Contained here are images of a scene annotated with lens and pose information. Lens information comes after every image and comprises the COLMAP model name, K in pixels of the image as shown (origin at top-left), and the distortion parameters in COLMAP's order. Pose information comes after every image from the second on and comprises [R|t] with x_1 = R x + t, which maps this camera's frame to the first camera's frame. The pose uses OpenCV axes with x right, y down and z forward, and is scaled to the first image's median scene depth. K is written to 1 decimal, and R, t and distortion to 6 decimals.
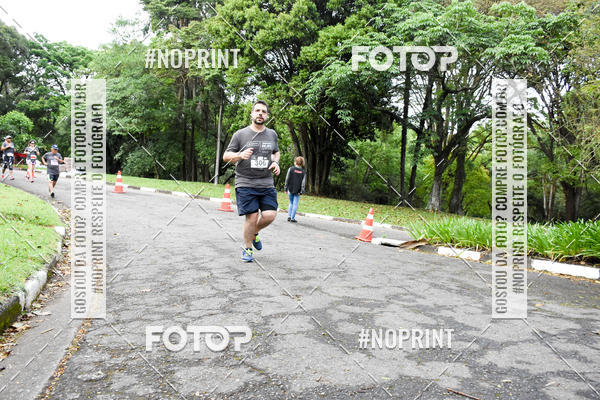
lens RADIAL K [[477.4, 0, 296.1], [0, 477.4, 202.6], [0, 0, 1]] dist [-0.144249, 0.113829]
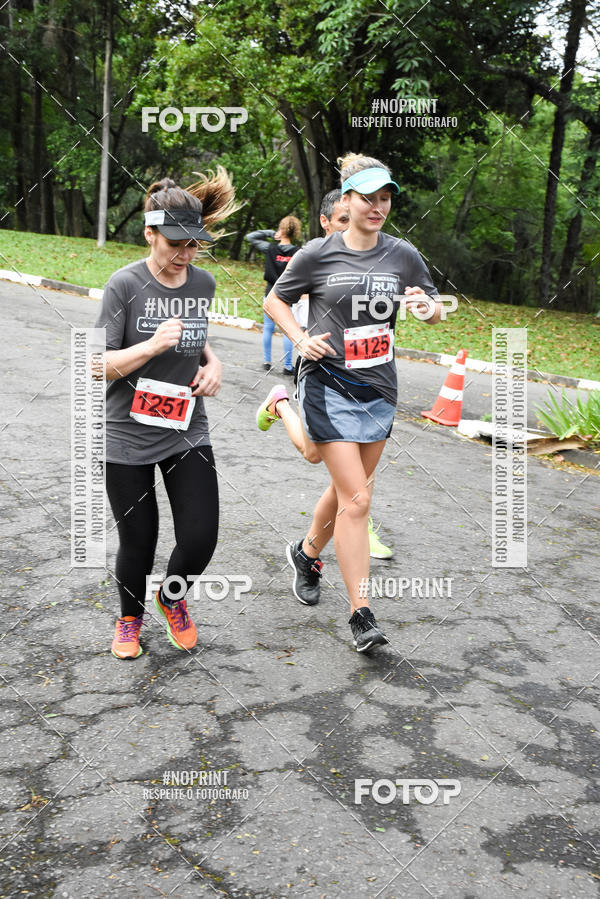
lens RADIAL K [[1127.3, 0, 303.8], [0, 1127.3, 456.4], [0, 0, 1]] dist [0.053921, 0.376693]
pose [[0.999802, 0.015679, 0.012292, 0.001708], [-0.017542, 0.985280, 0.170047, -0.175055], [-0.009445, -0.170229, 0.985359, -0.117068]]
